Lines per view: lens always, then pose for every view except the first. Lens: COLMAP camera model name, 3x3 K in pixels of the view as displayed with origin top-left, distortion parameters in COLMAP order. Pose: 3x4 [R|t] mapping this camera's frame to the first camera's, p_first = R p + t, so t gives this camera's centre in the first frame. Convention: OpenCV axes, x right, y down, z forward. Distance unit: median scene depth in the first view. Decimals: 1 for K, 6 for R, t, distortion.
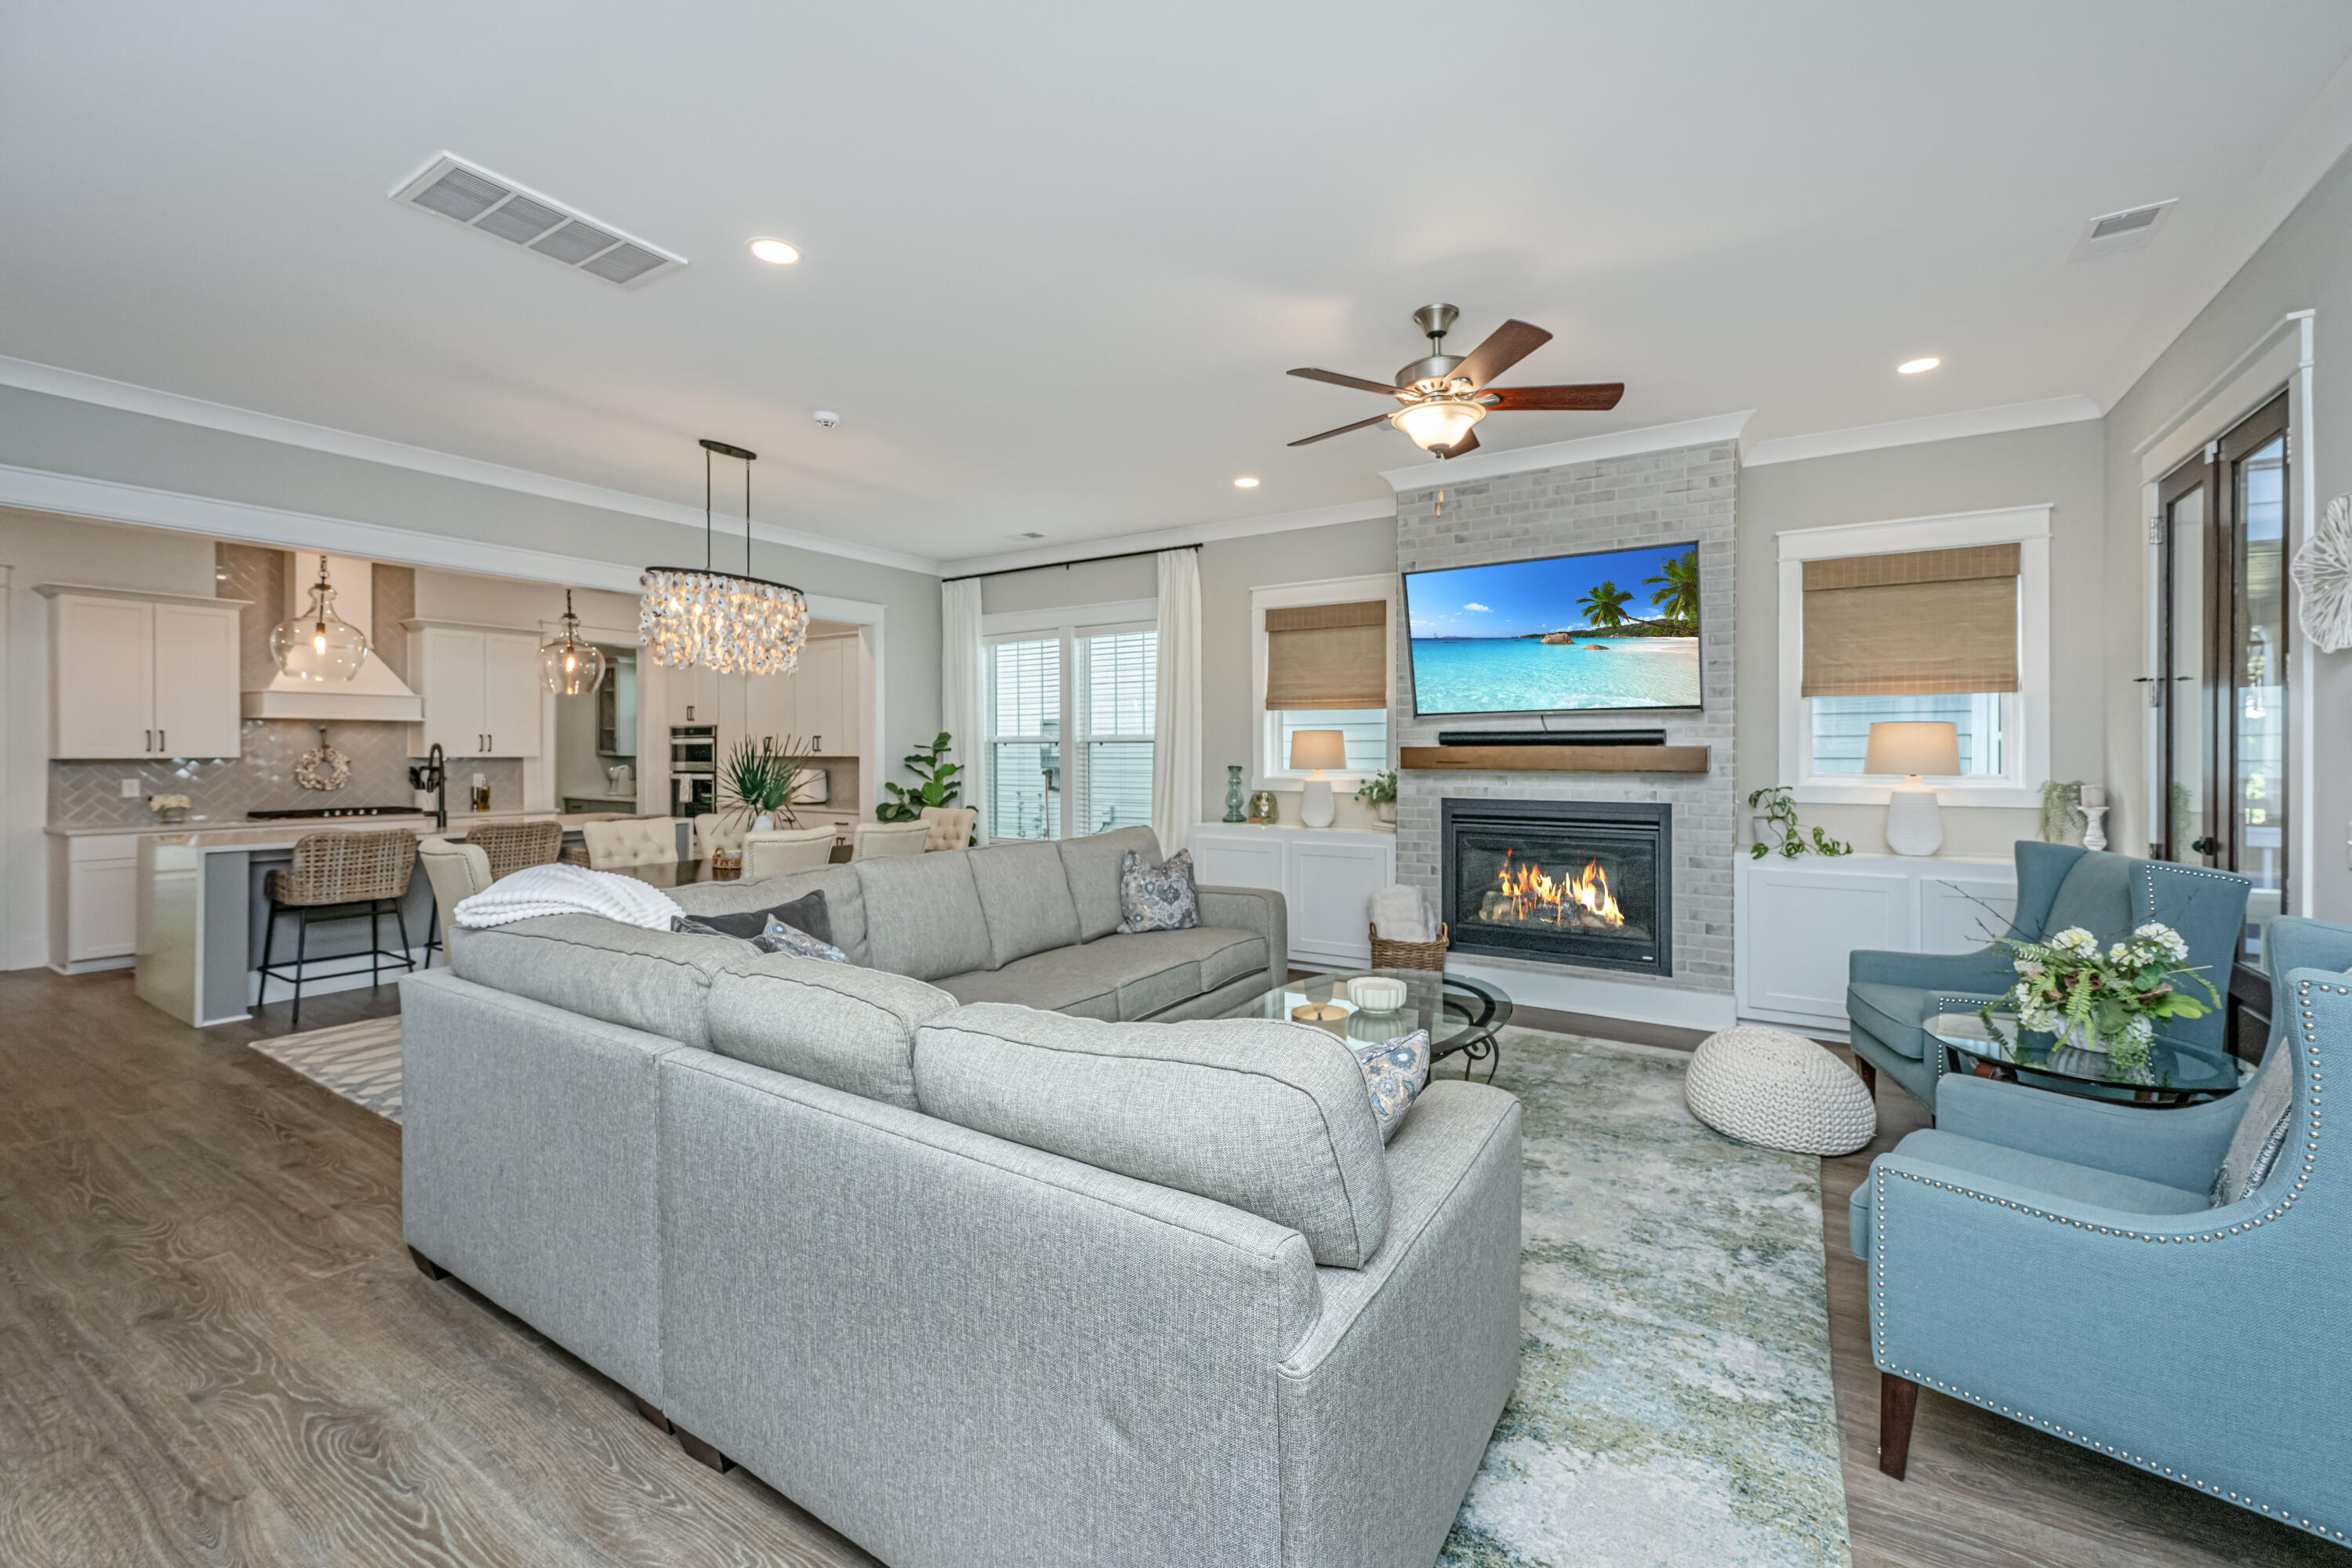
lens RADIAL K [[960.1, 0, 1160.7], [0, 960.1, 749.2], [0, 0, 1]] dist [-0.000557, 0.000237]
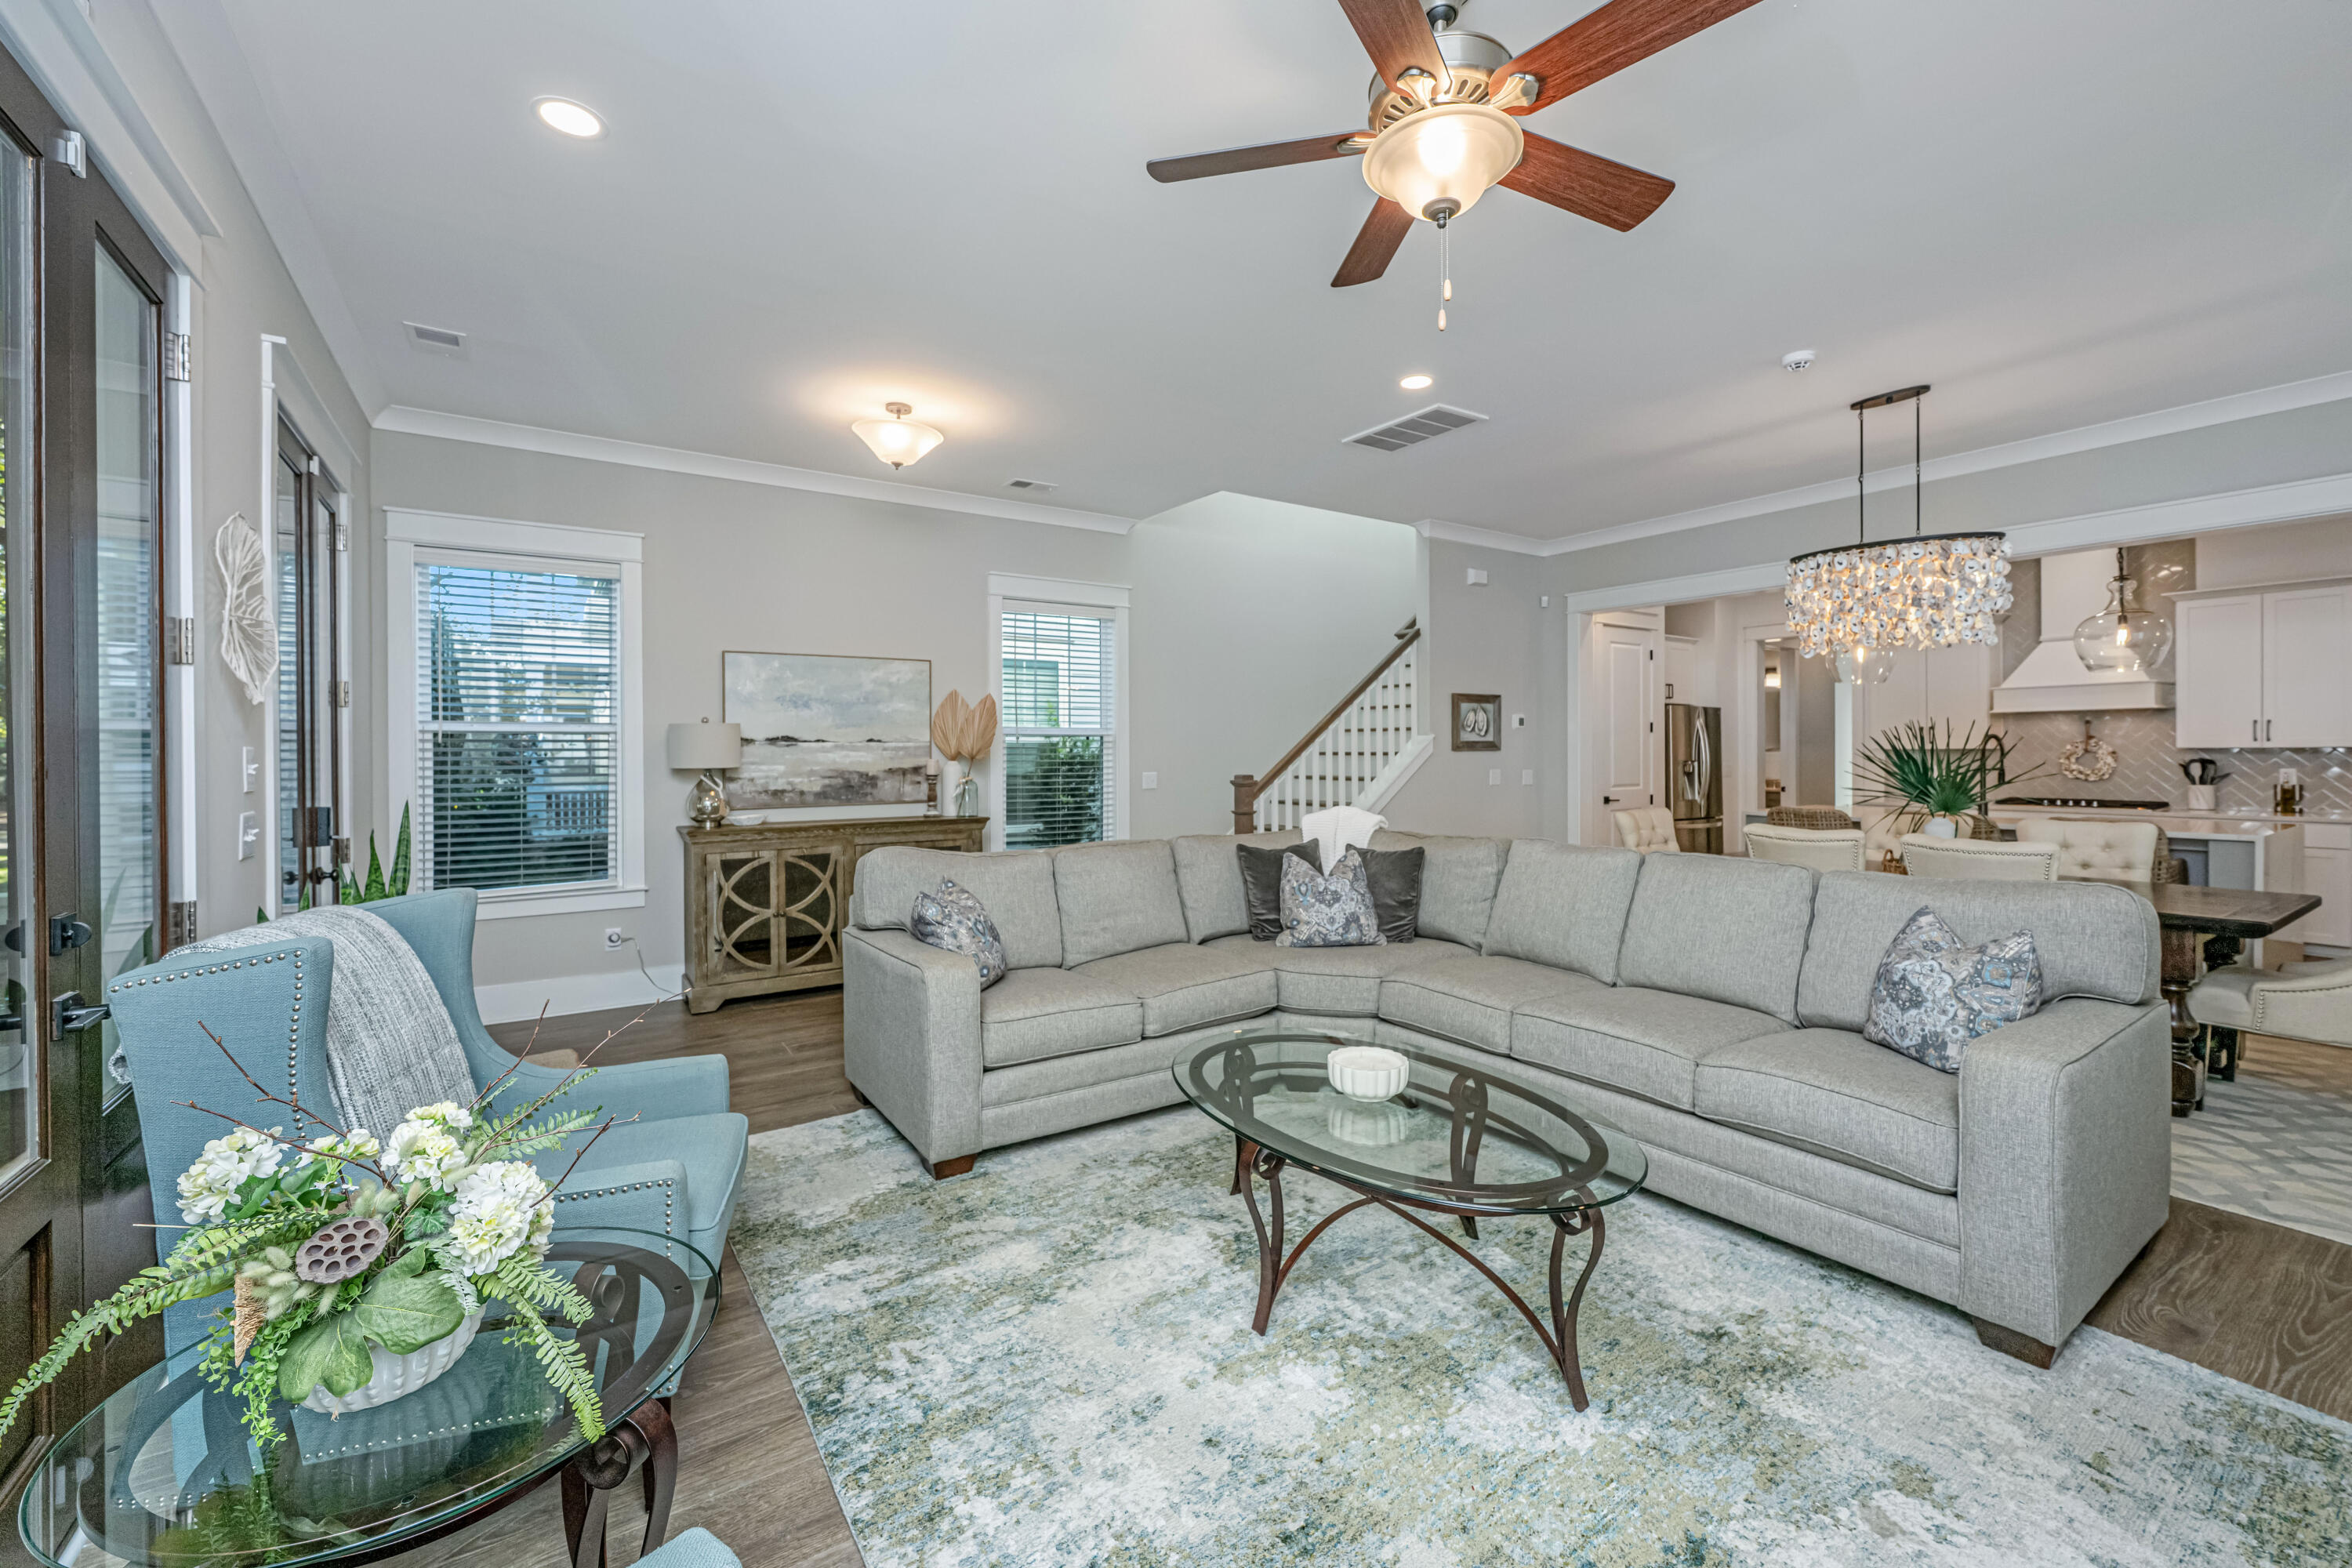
lens RADIAL K [[960.1, 0, 1194.2], [0, 960.1, 754.9], [0, 0, 1]] dist [-0.000557, 0.000237]
pose [[-0.382961, 0.004981, -0.923751, 0.613513], [0.007294, 0.999971, 0.002369, 0.009113], [0.923736, -0.005831, -0.382986, 0.753880]]
